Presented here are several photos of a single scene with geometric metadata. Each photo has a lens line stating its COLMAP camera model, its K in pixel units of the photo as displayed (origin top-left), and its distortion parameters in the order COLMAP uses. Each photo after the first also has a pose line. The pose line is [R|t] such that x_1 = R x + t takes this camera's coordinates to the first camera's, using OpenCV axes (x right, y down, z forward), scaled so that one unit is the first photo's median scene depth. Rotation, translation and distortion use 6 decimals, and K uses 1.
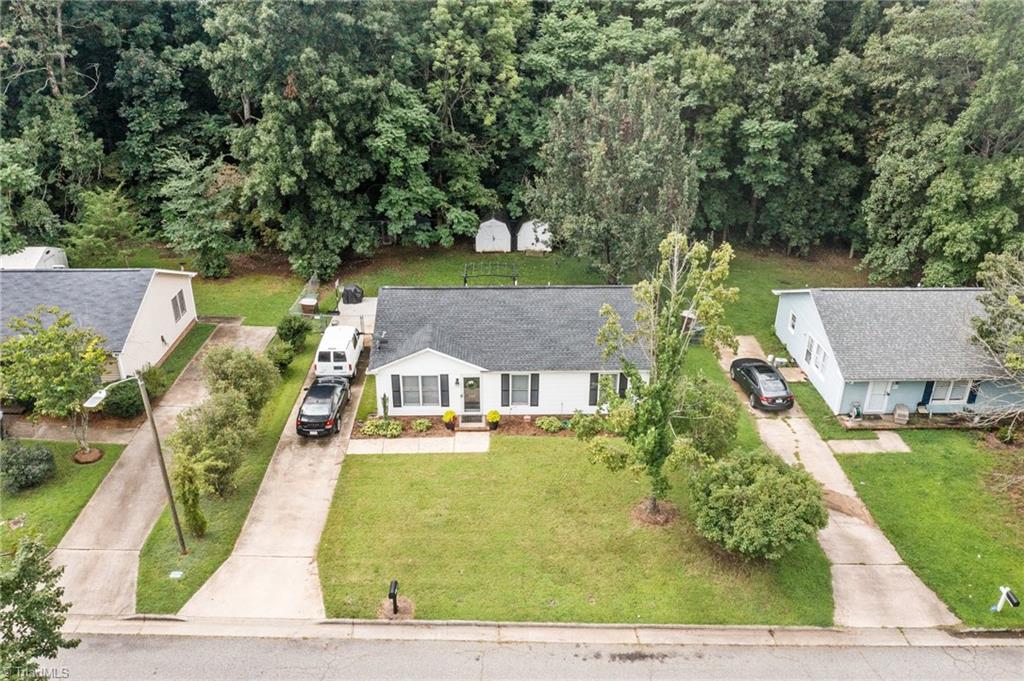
lens RADIAL K [[797.0, 0, 512.0], [0, 797.0, 340.5], [0, 0, 1]] dist [-0.038198, 0.012187]
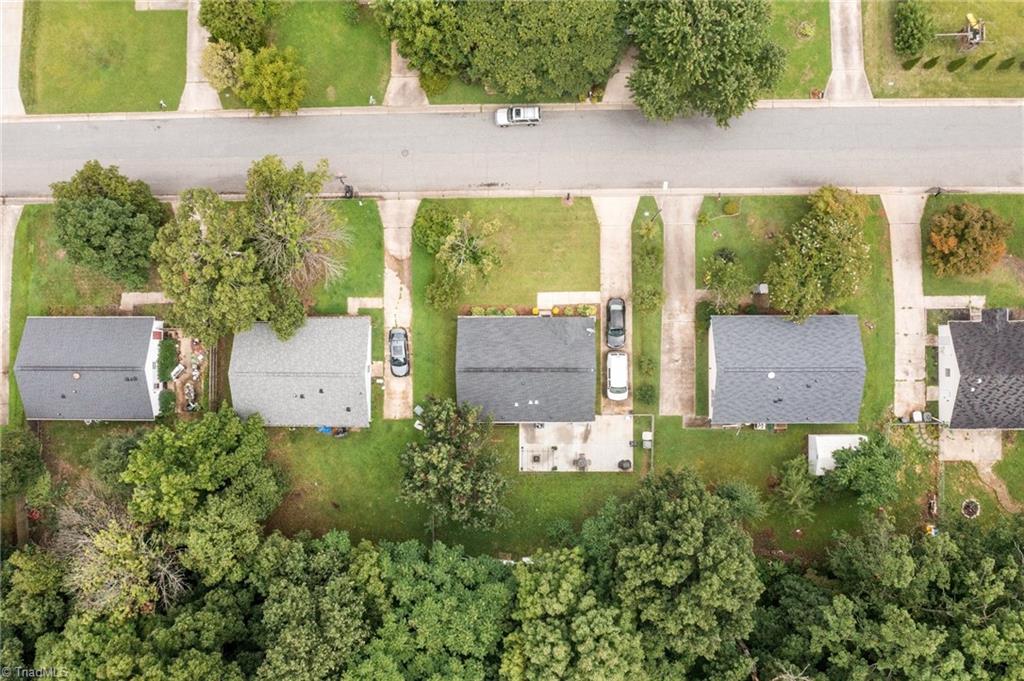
lens RADIAL K [[797.0, 0, 512.0], [0, 797.0, 340.5], [0, 0, 1]] dist [-0.038198, 0.012187]
pose [[-0.999530, -0.022720, 0.020605, -0.005132], [0.028552, -0.443798, 0.895672, -1.481222], [-0.011206, 0.895839, 0.444238, 0.080979]]
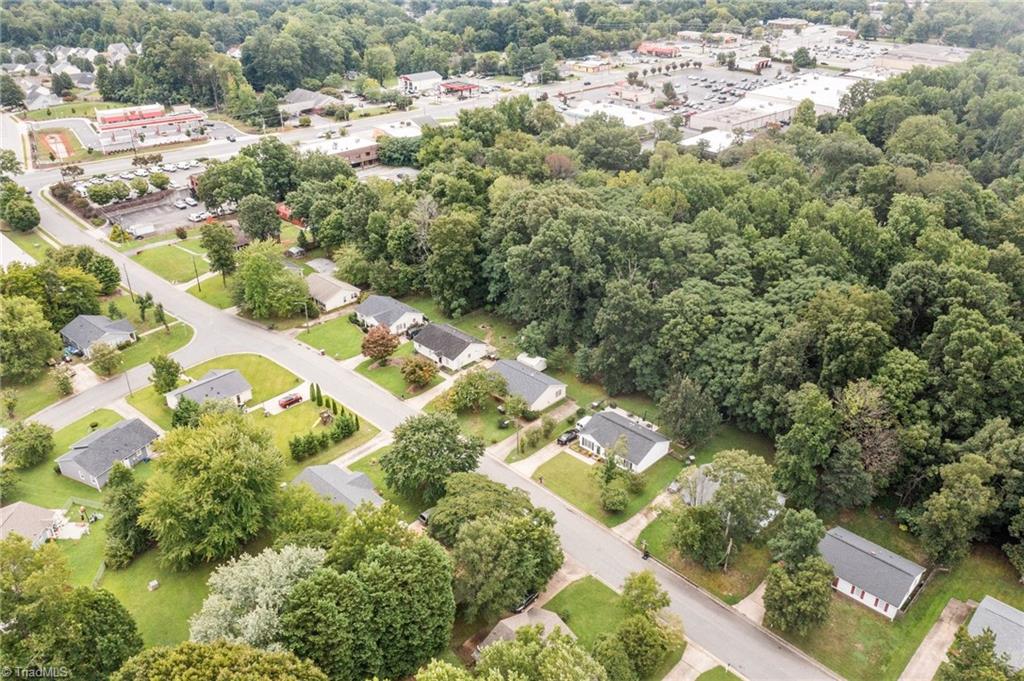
lens RADIAL K [[797.0, 0, 512.0], [0, 797.0, 340.5], [0, 0, 1]] dist [-0.038198, 0.012187]
pose [[0.698965, 0.332880, -0.632960, 1.486587], [-0.306024, 0.939159, 0.155976, -0.700055], [0.646372, 0.084679, 0.758309, -1.713410]]
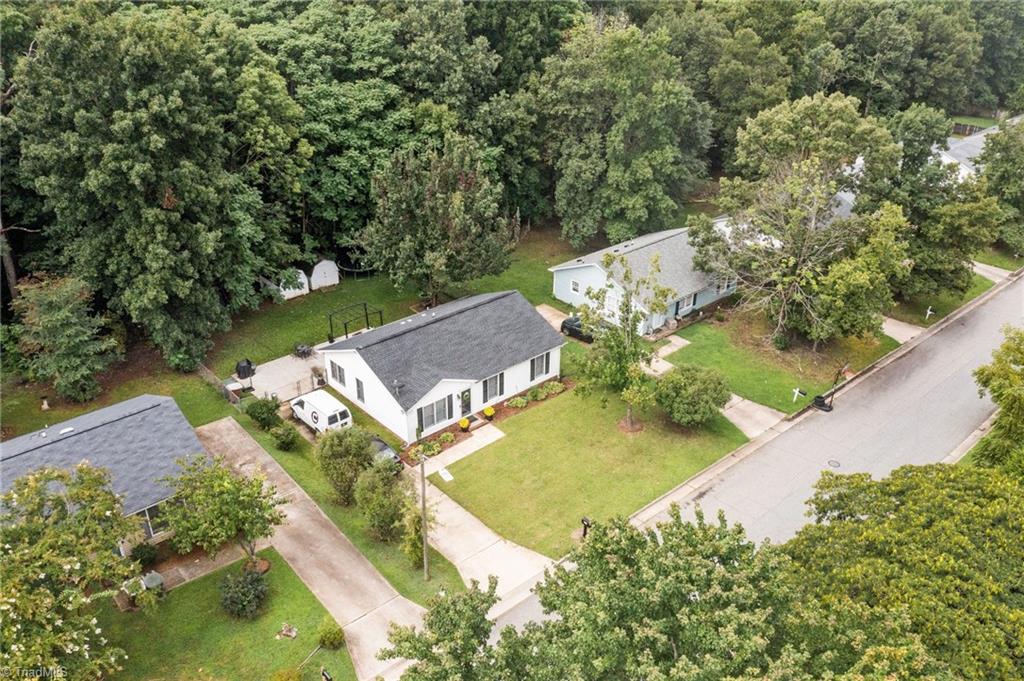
lens RADIAL K [[797.0, 0, 512.0], [0, 797.0, 340.5], [0, 0, 1]] dist [-0.038198, 0.012187]
pose [[0.755255, -0.301005, 0.582226, -0.585941], [0.278685, 0.951488, 0.130404, -0.145578], [-0.593233, 0.063769, 0.802501, -0.094811]]
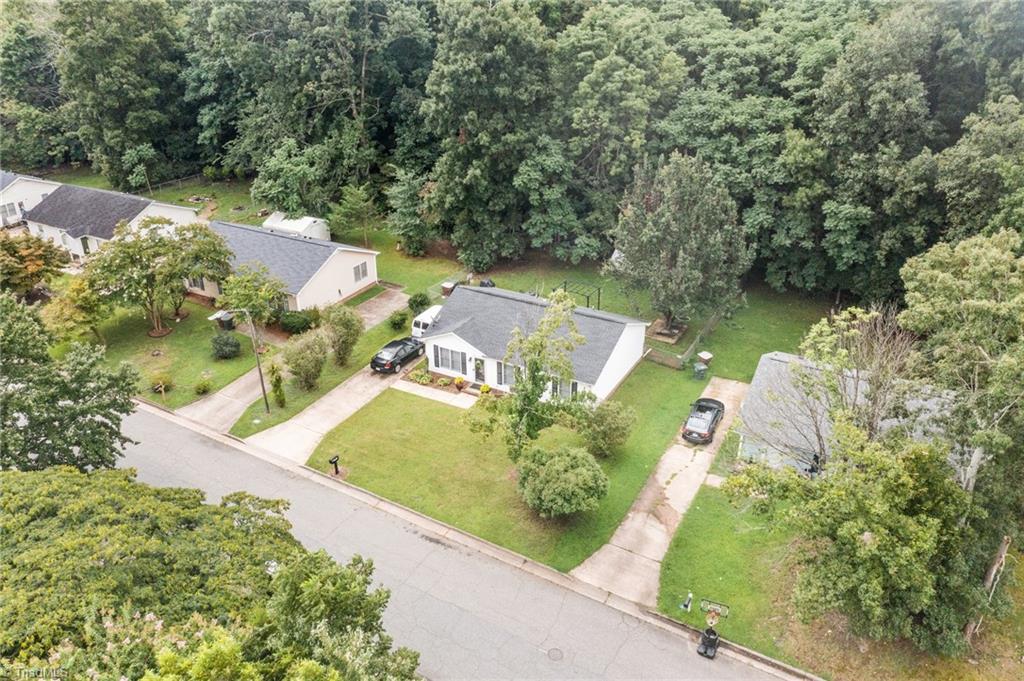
lens RADIAL K [[797.0, 0, 512.0], [0, 797.0, 340.5], [0, 0, 1]] dist [-0.038198, 0.012187]
pose [[0.863670, 0.221992, -0.452541, 0.515799], [-0.208744, 0.974713, 0.079756, -0.090807], [0.458803, 0.025582, 0.888170, -0.213291]]
